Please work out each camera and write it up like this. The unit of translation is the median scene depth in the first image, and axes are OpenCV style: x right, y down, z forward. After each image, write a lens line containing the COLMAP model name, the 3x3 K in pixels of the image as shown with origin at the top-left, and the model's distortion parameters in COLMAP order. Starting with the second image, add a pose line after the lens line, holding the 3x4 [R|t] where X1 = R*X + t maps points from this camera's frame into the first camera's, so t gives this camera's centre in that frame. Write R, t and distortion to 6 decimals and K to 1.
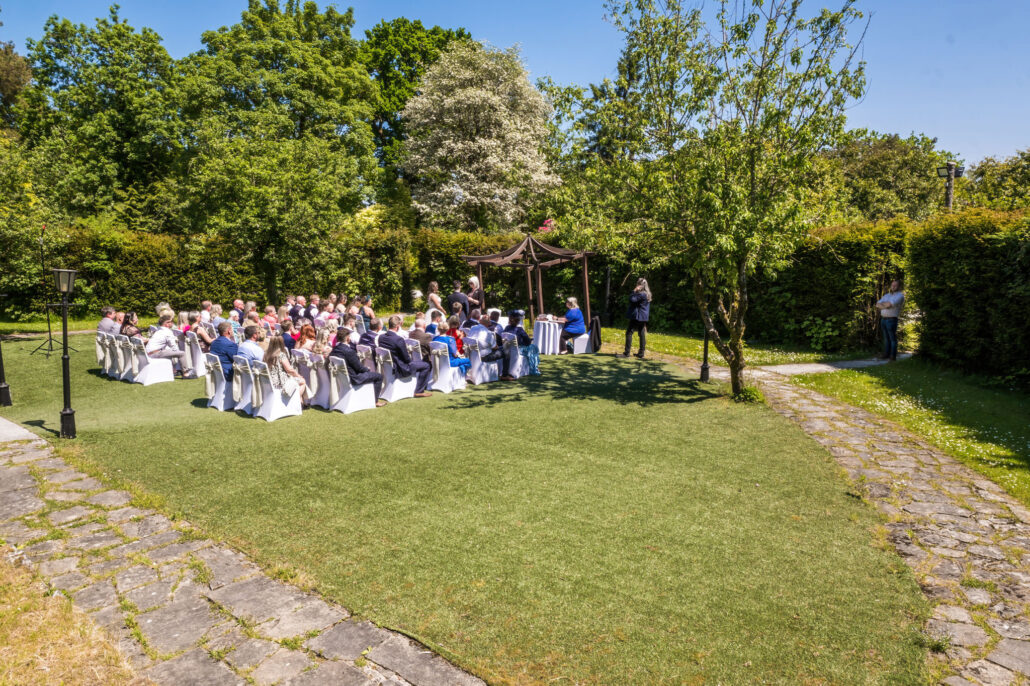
lens RADIAL K [[700.3, 0, 520.9], [0, 700.3, 338.9], [0, 0, 1]] dist [-0.002518, 0.000613]
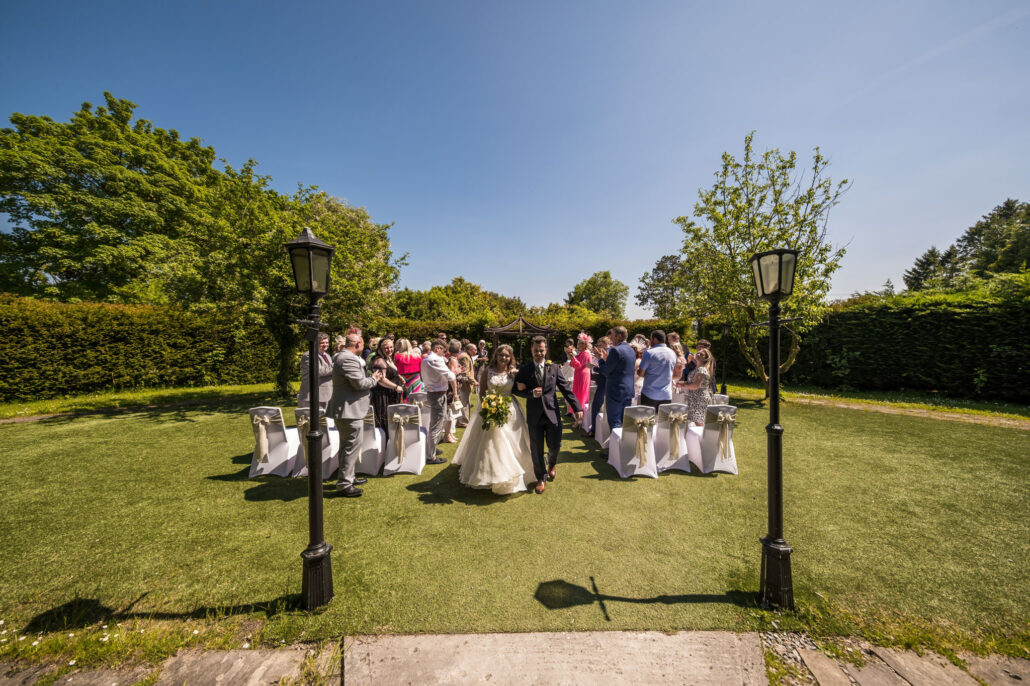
lens RADIAL K [[344.8, 0, 514.5], [0, 344.8, 345.3], [0, 0, 1]] dist [-0.000713, -0.000087]
pose [[0.758099, 0.005706, 0.652114, -0.364223], [0.081871, 0.991217, -0.103851, -0.008564], [-0.646980, 0.132119, 0.750974, 0.348988]]
